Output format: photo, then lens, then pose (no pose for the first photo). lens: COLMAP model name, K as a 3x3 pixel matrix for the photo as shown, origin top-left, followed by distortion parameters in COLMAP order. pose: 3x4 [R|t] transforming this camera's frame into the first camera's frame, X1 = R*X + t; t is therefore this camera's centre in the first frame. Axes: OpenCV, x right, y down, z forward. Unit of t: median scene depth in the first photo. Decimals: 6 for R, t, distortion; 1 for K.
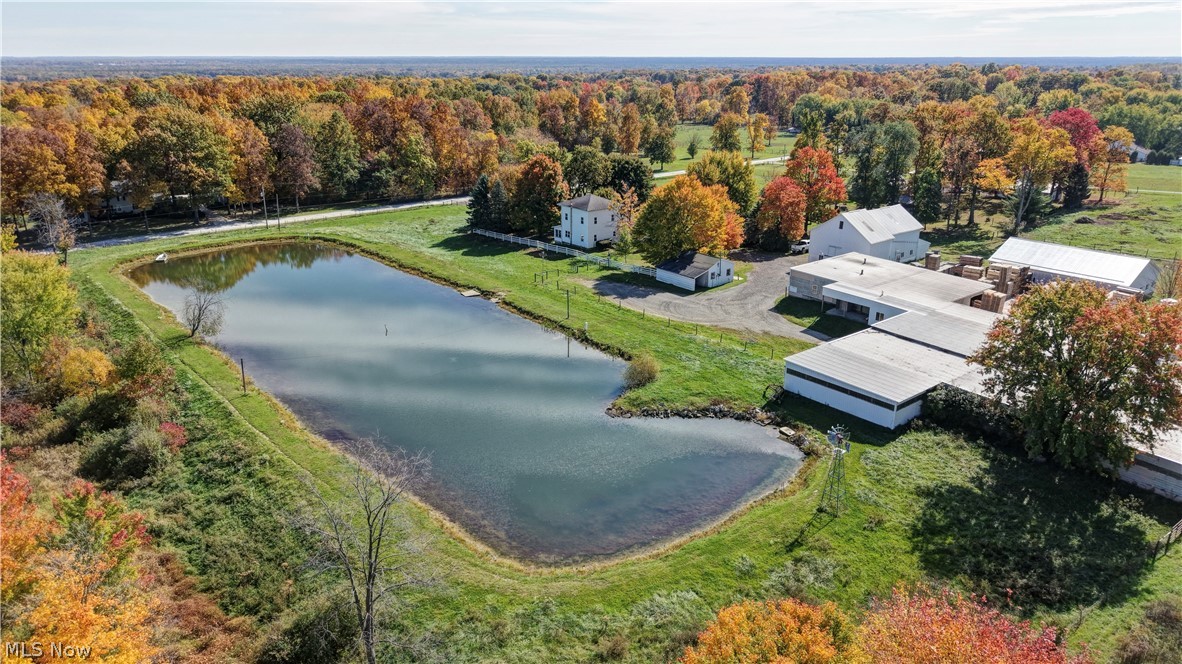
lens RADIAL K [[762.9, 0, 593.5], [0, 762.9, 342.7], [0, 0, 1]] dist [-0.001950, -0.006122]
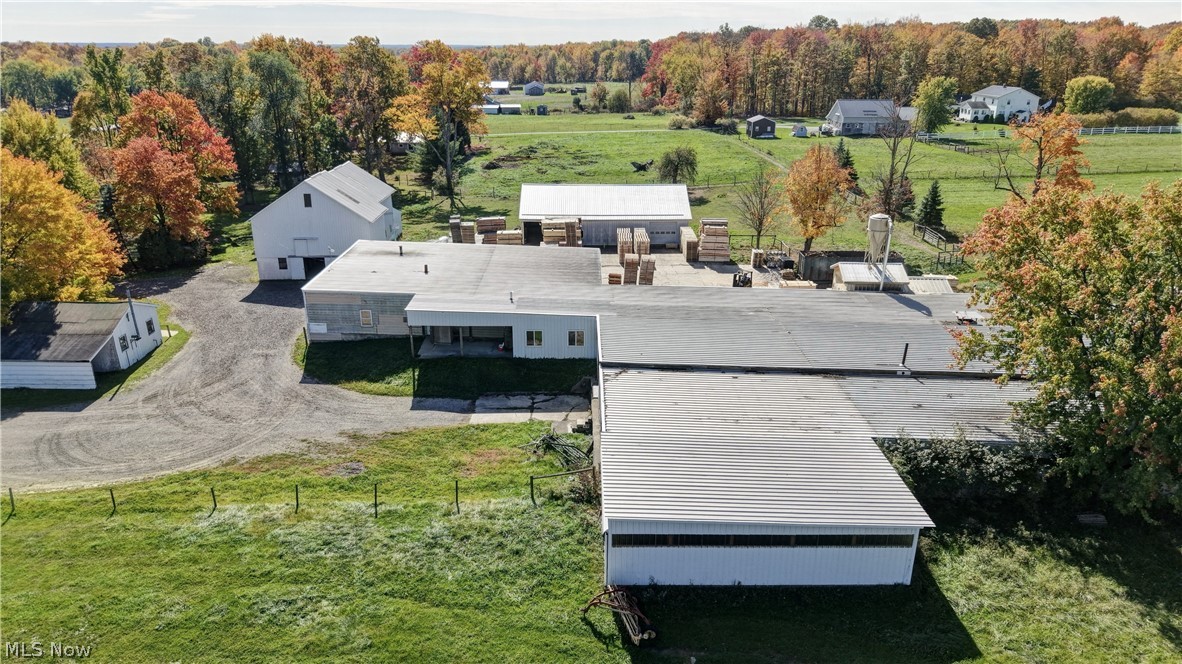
lens RADIAL K [[762.9, 0, 593.5], [0, 762.9, 342.7], [0, 0, 1]] dist [-0.001950, -0.006122]
pose [[0.609526, -0.271794, 0.744719, -0.011966], [0.256914, 0.956418, 0.138781, -0.078797], [-0.749982, 0.106738, 0.652789, 0.489916]]
